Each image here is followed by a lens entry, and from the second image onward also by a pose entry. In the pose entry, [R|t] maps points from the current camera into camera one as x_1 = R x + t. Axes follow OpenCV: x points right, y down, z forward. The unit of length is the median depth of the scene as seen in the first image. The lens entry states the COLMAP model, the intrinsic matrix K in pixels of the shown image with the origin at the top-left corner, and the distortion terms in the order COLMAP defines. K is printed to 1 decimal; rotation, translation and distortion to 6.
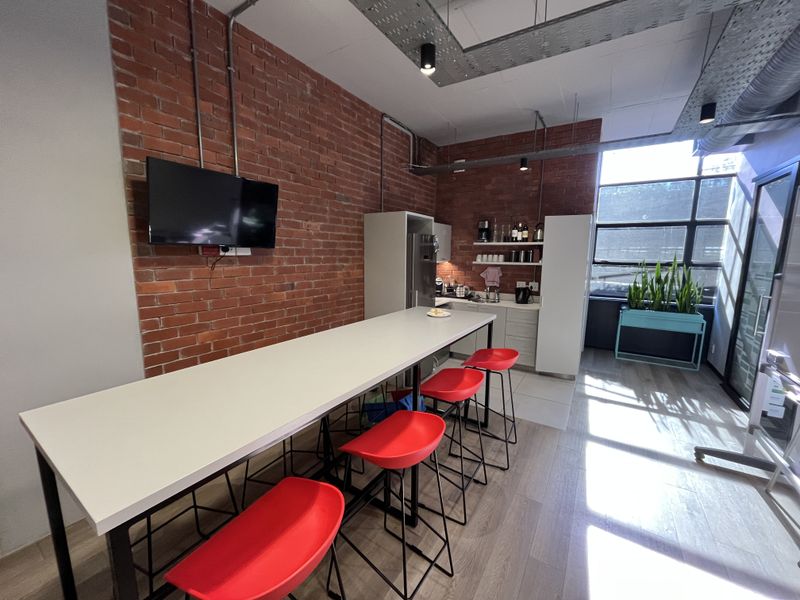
lens RADIAL K [[323.7, 0, 398.6], [0, 323.7, 300.7], [0, 0, 1]] dist [0.000697, -0.000689]
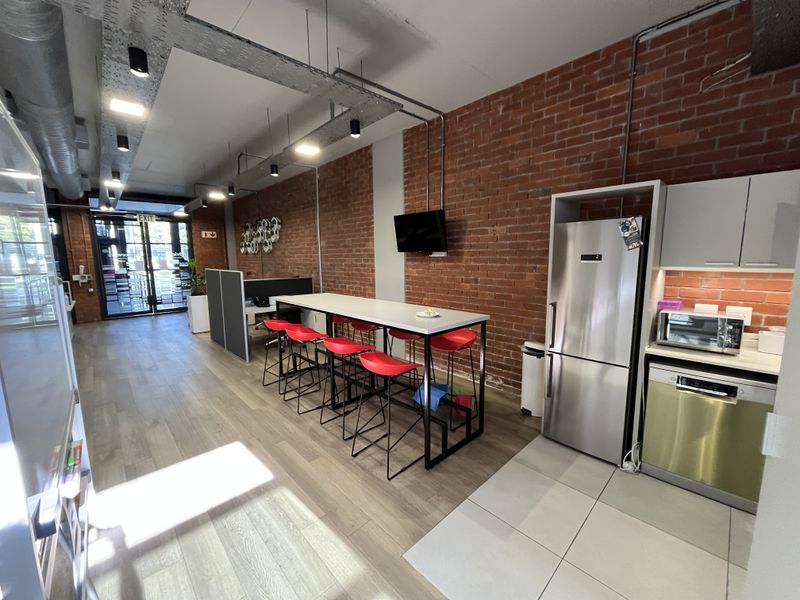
lens RADIAL K [[323.7, 0, 397.5], [0, 323.7, 300.3], [0, 0, 1]] dist [0.000697, -0.000689]
pose [[-0.245220, 0.124888, -0.961390, 5.165520], [-0.133272, 0.977910, 0.161028, -0.705113], [0.960263, 0.167614, -0.223159, 5.316906]]
